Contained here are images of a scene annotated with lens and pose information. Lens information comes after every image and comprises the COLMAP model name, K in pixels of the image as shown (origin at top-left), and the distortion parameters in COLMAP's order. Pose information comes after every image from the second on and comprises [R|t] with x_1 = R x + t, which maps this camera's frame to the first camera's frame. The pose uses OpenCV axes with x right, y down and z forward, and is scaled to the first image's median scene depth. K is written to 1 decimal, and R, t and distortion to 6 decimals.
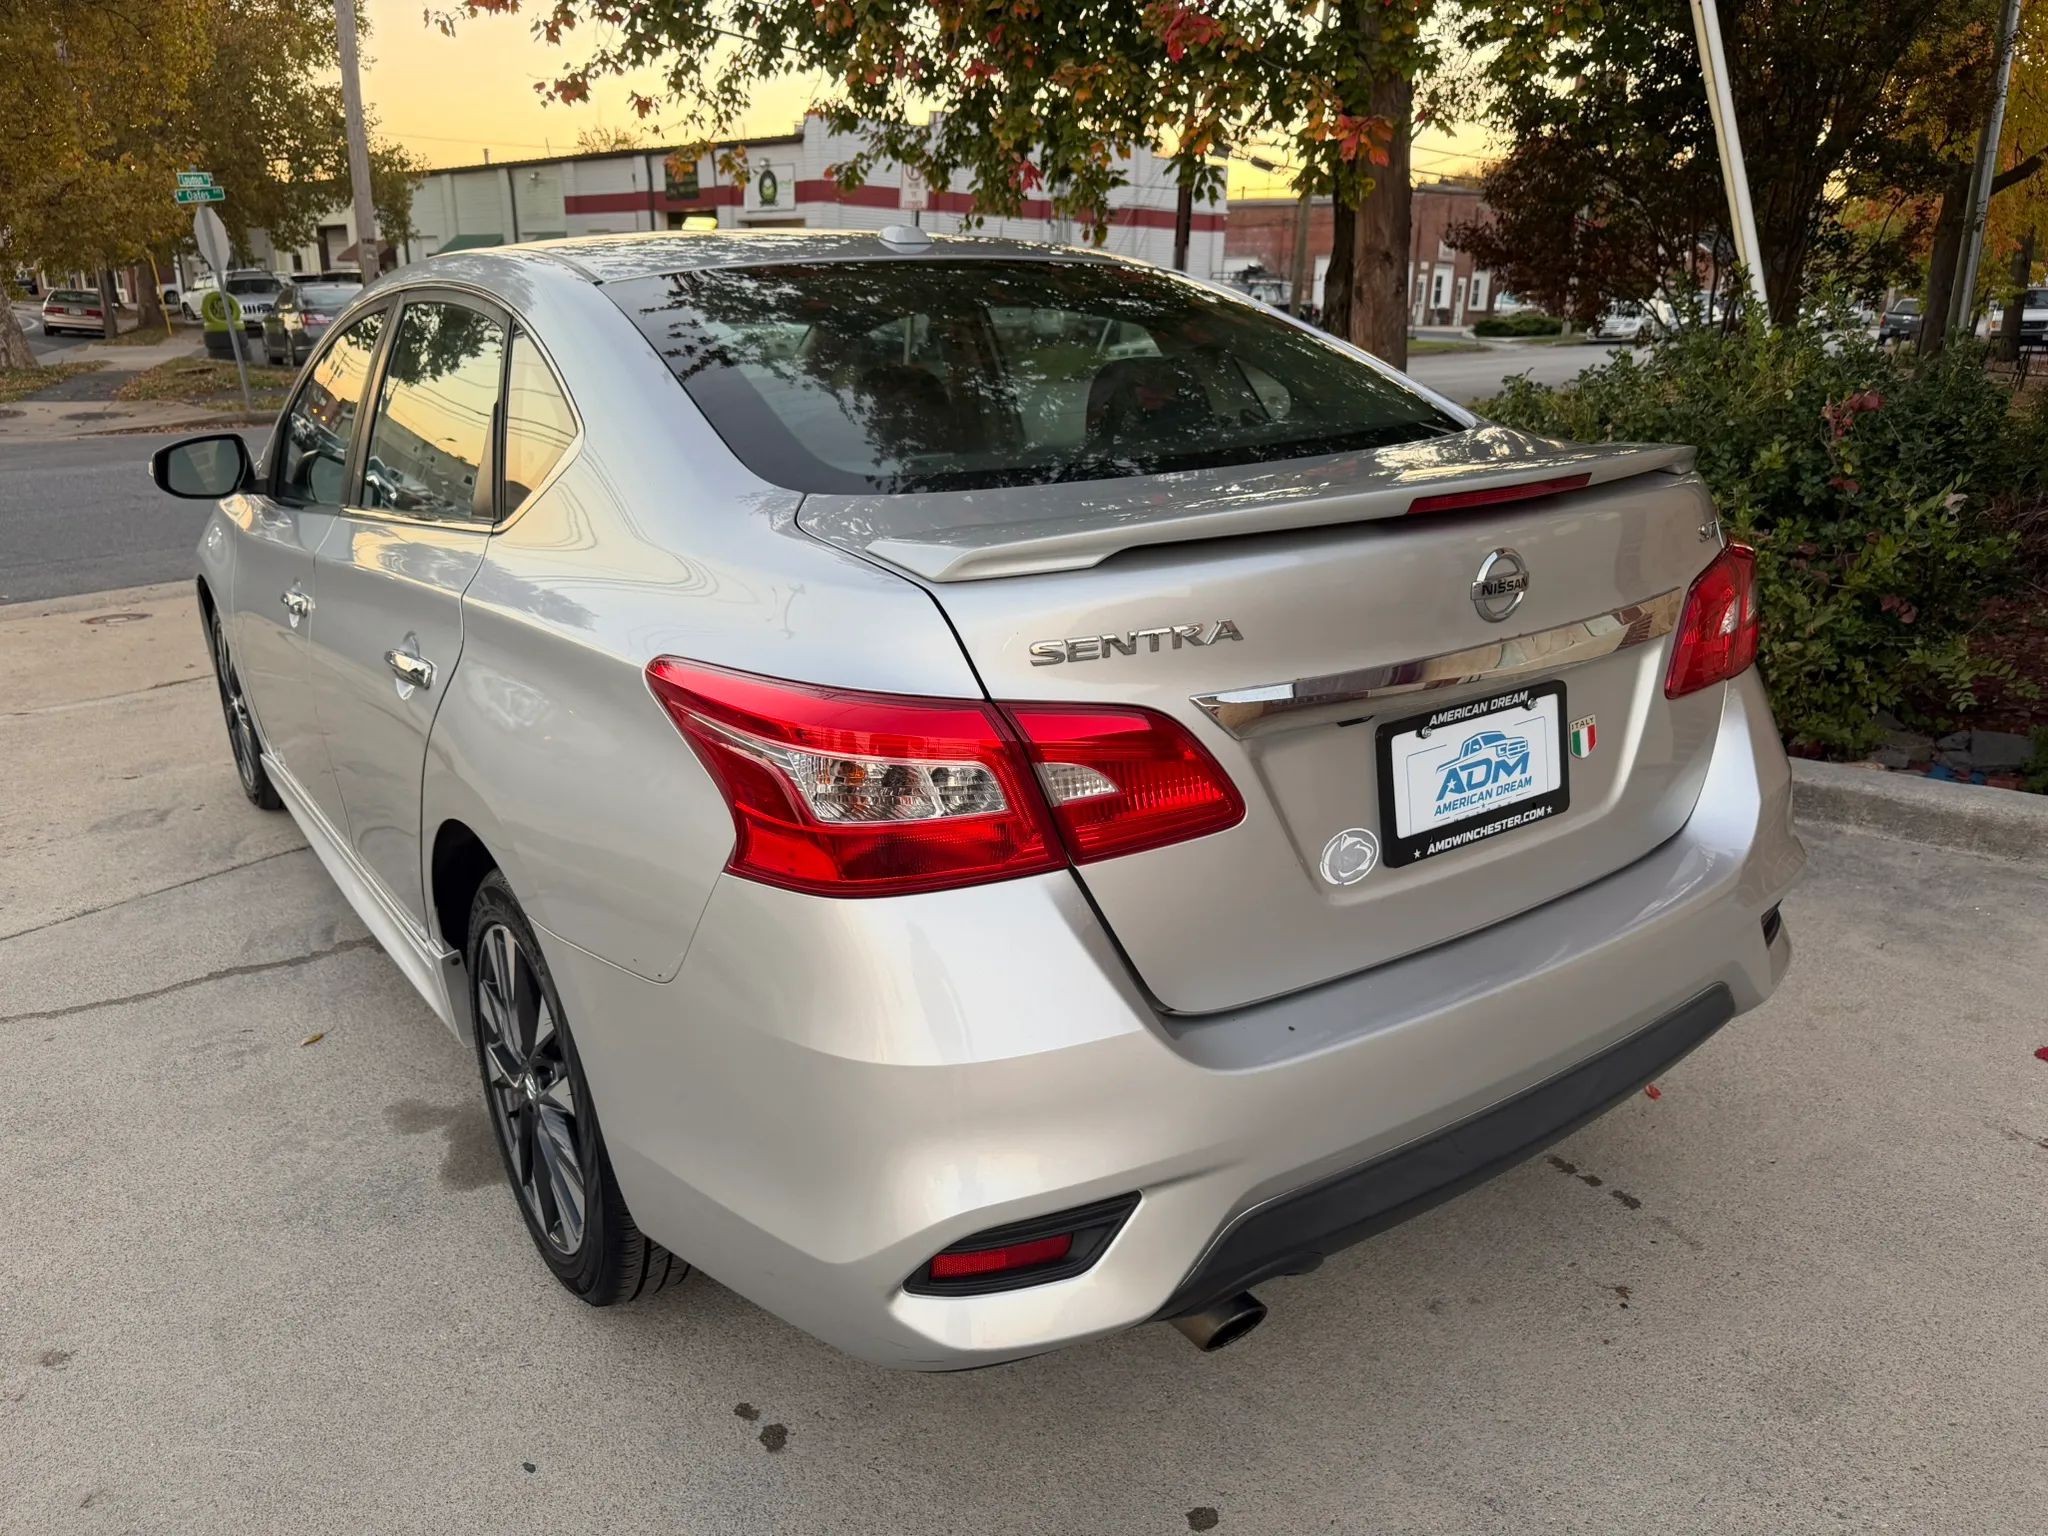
lens RADIAL K [[1465.4, 0, 1020.3], [0, 1465.4, 767.0], [0, 0, 1]] dist [0.008391, -0.006707]
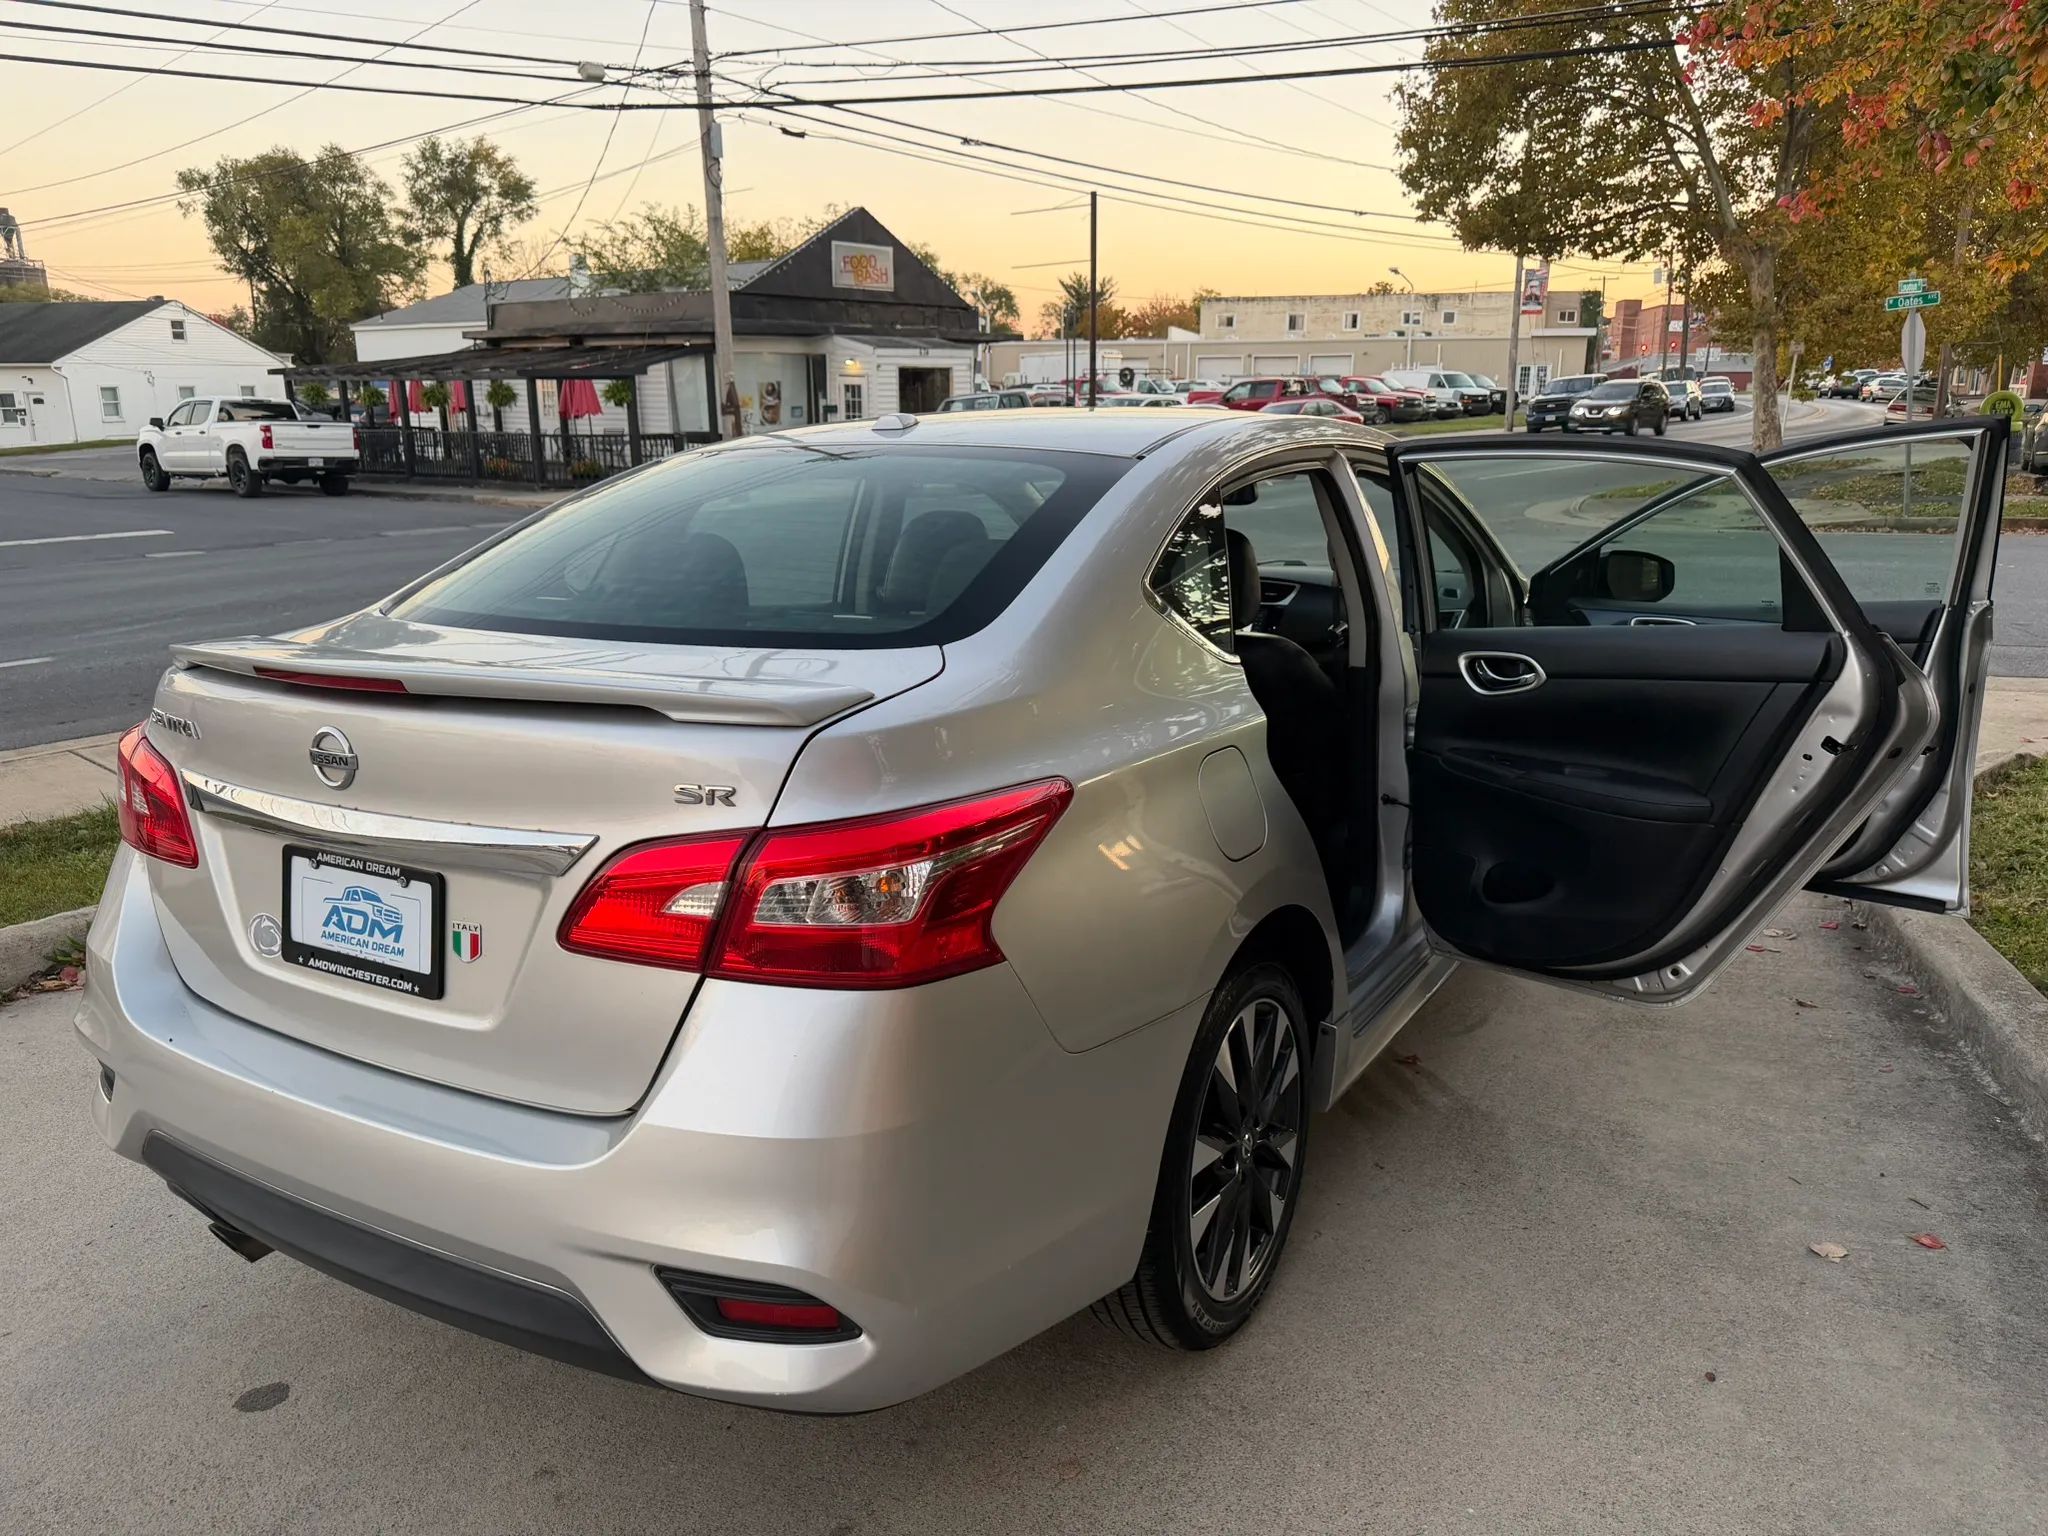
lens RADIAL K [[1453.1, 0, 1017.5], [0, 1453.1, 760.9], [0, 0, 1]] dist [0.051965, -0.067760]
pose [[0.426130, 0.211220, -0.879659, 1.184455], [-0.266377, 0.958550, 0.101123, -0.288410], [0.864556, 0.191230, 0.464731, 0.700980]]
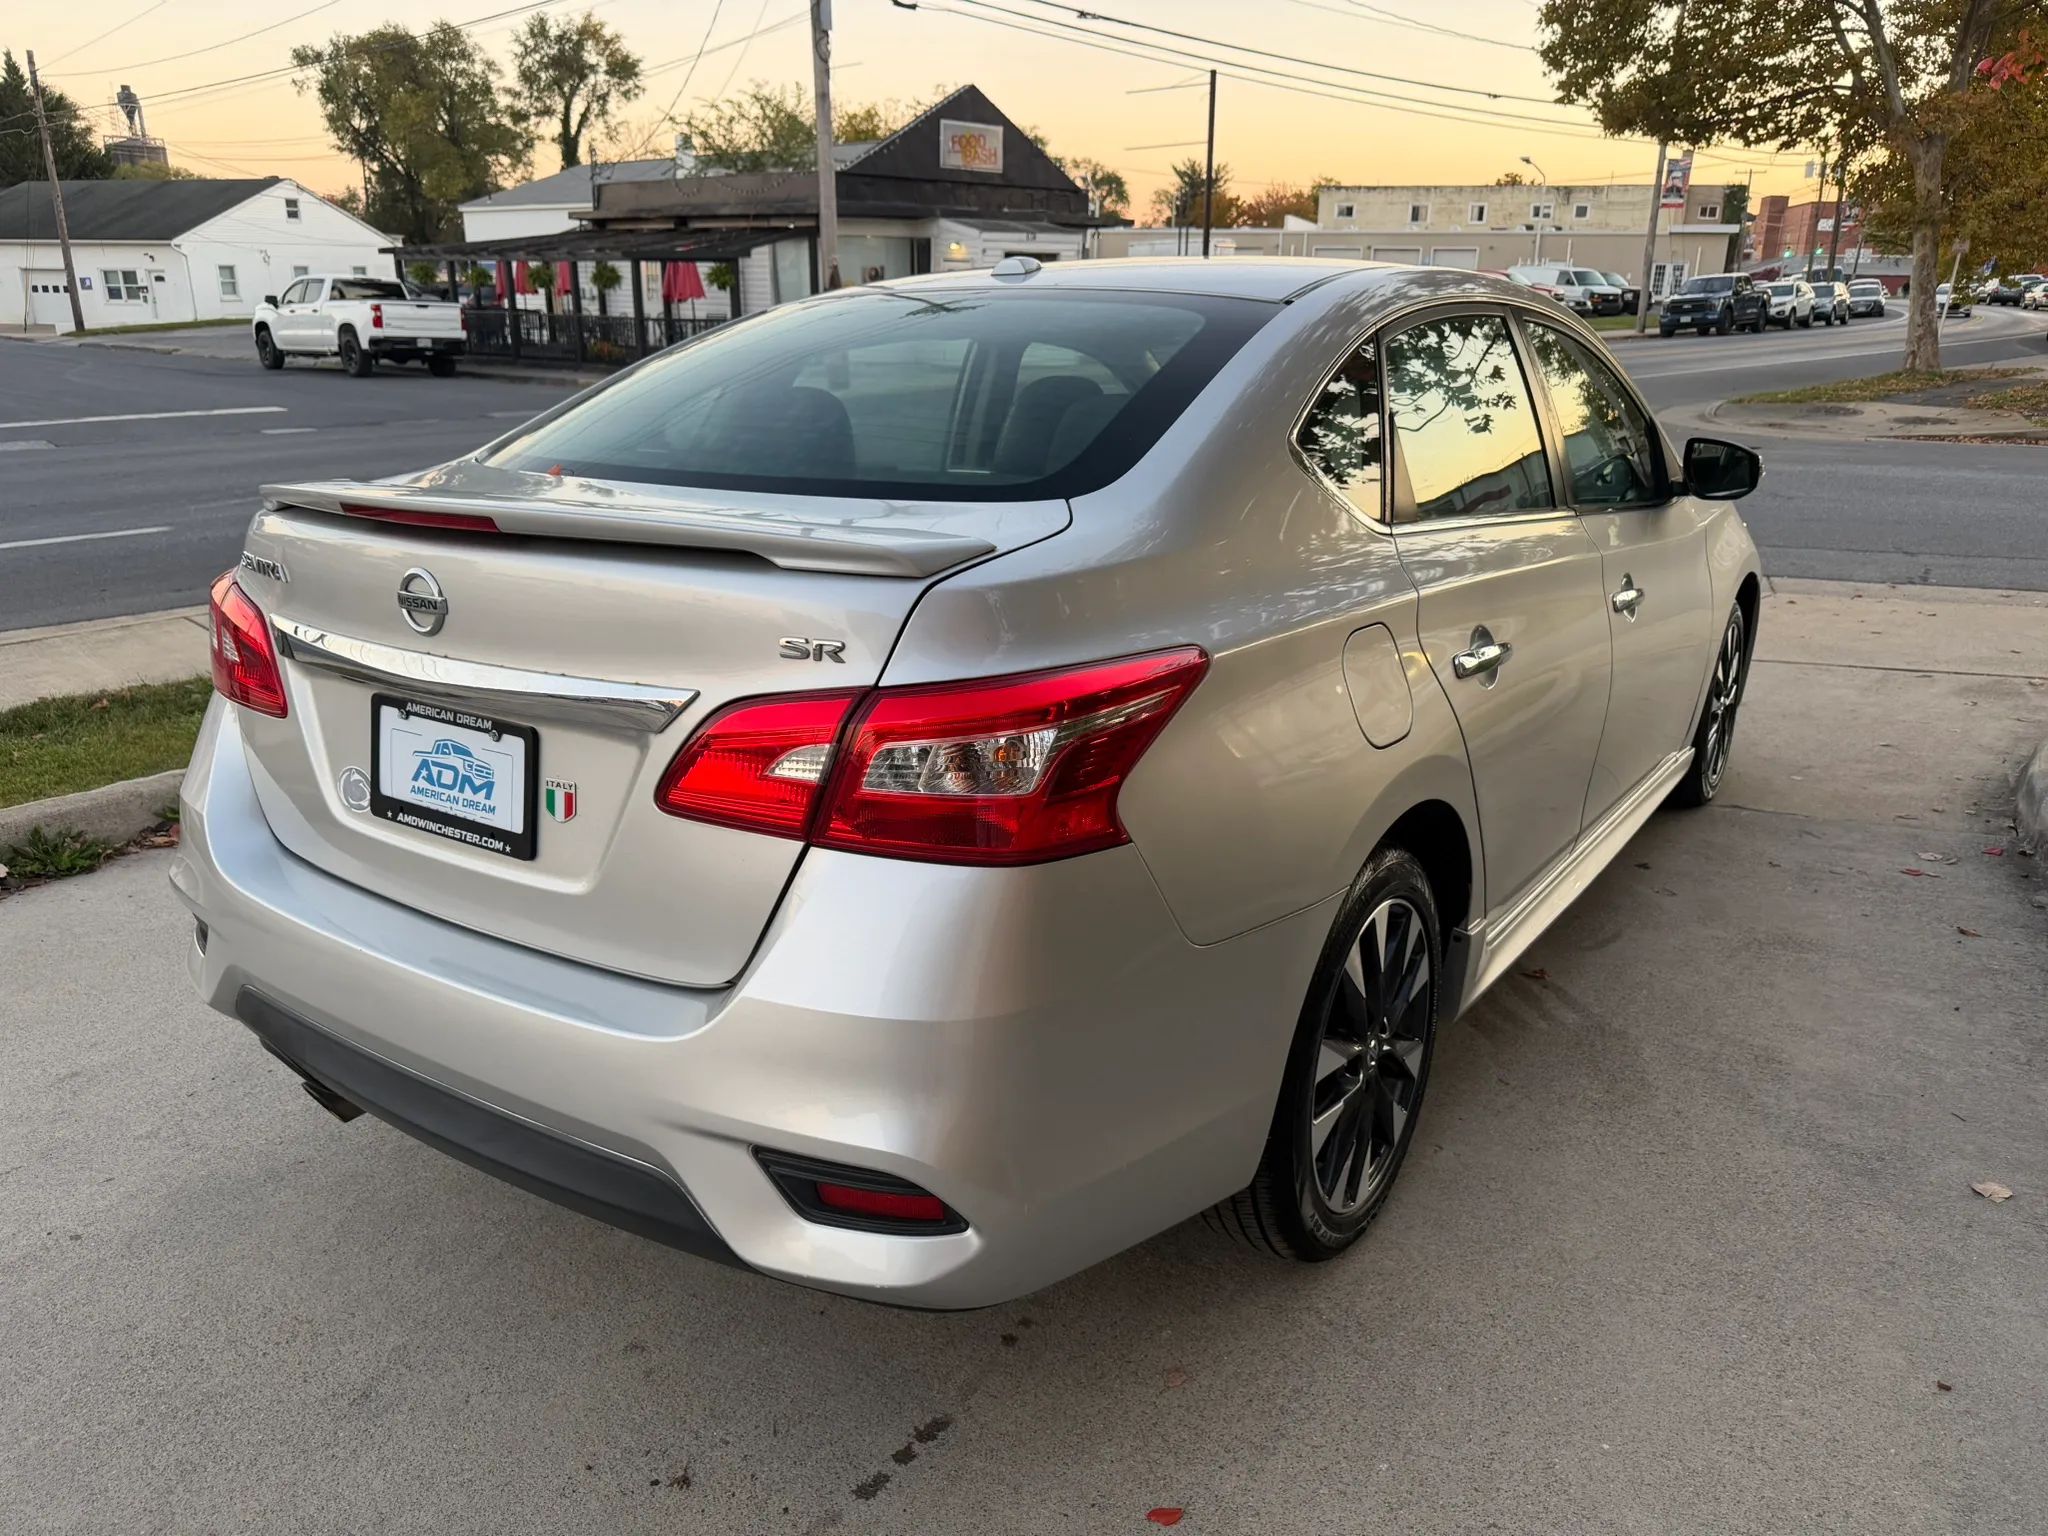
lens RADIAL K [[1465.4, 0, 1020.3], [0, 1465.4, 767.0], [0, 0, 1]] dist [0.008391, -0.006707]
pose [[0.364121, 0.287071, -0.886006, 1.117370], [-0.288800, 0.939222, 0.185626, -0.254819], [0.885443, 0.188289, 0.424897, 0.718891]]
